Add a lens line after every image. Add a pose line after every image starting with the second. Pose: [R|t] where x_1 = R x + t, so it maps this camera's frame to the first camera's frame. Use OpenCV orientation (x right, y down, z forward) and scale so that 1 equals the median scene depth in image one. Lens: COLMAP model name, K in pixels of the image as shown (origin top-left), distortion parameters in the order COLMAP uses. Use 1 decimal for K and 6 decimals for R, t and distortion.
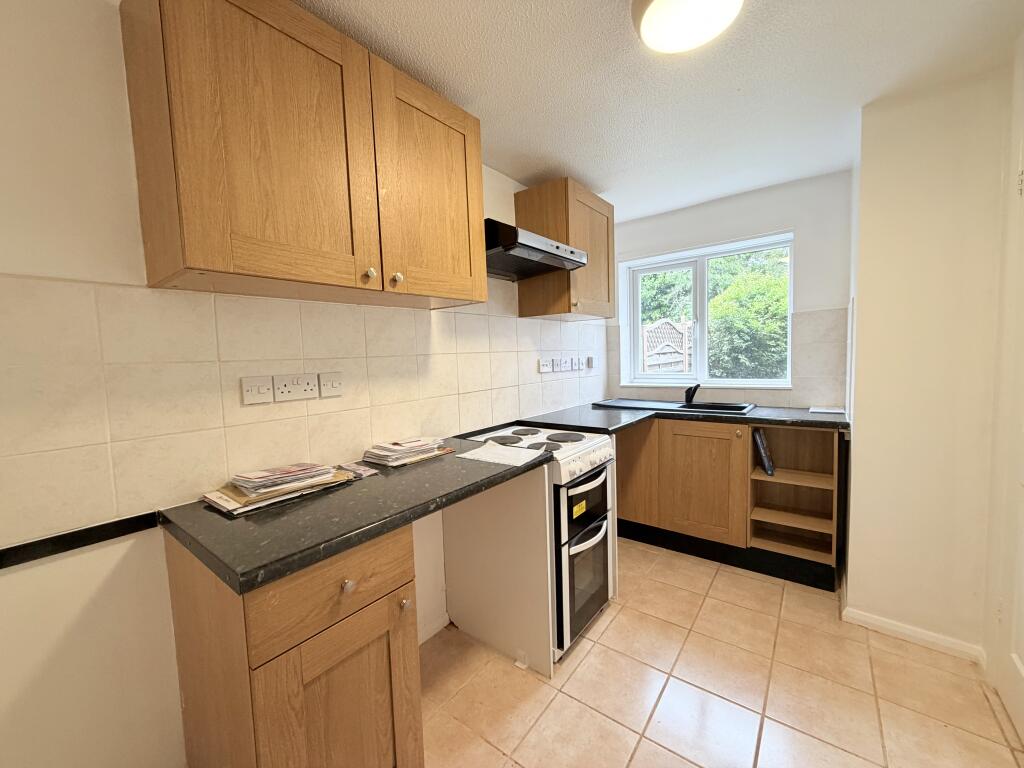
lens RADIAL K [[408.0, 0, 509.3], [0, 408.0, 384.0], [0, 0, 1]] dist [0.000247, 0.000256]
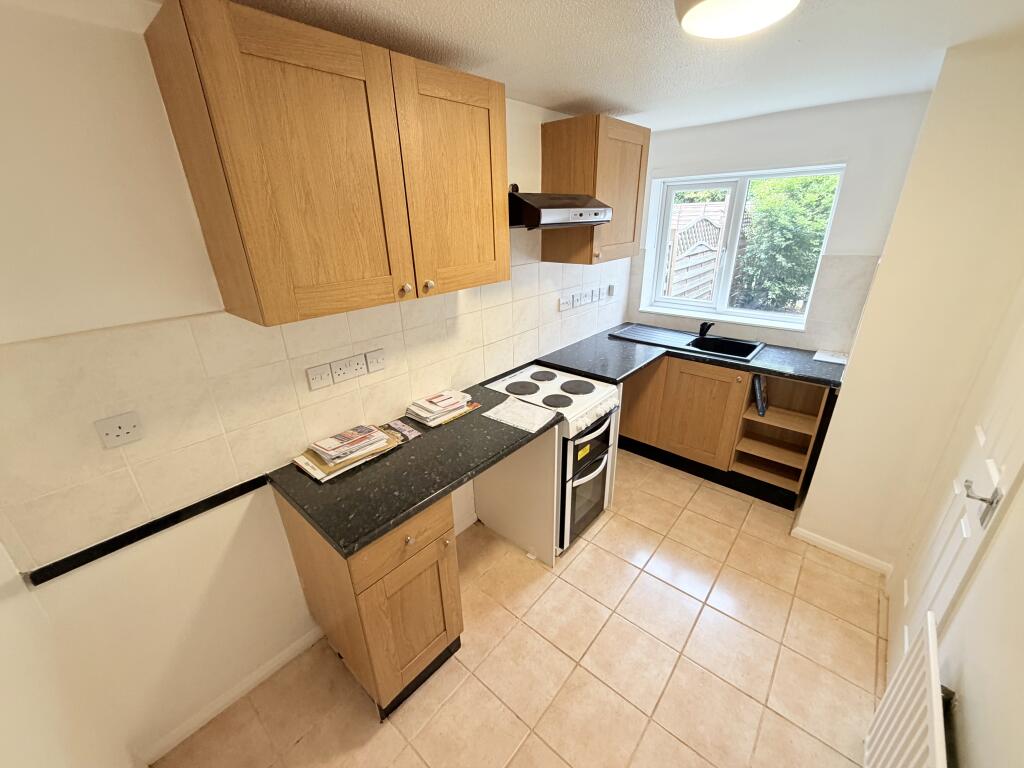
lens RADIAL K [[408.0, 0, 509.3], [0, 408.0, 384.0], [0, 0, 1]] dist [0.000247, 0.000256]
pose [[0.998197, 0.031775, -0.050928, 0.006969], [-0.014082, 0.948690, 0.315893, -0.267675], [0.058352, -0.314606, 0.947427, -0.095322]]
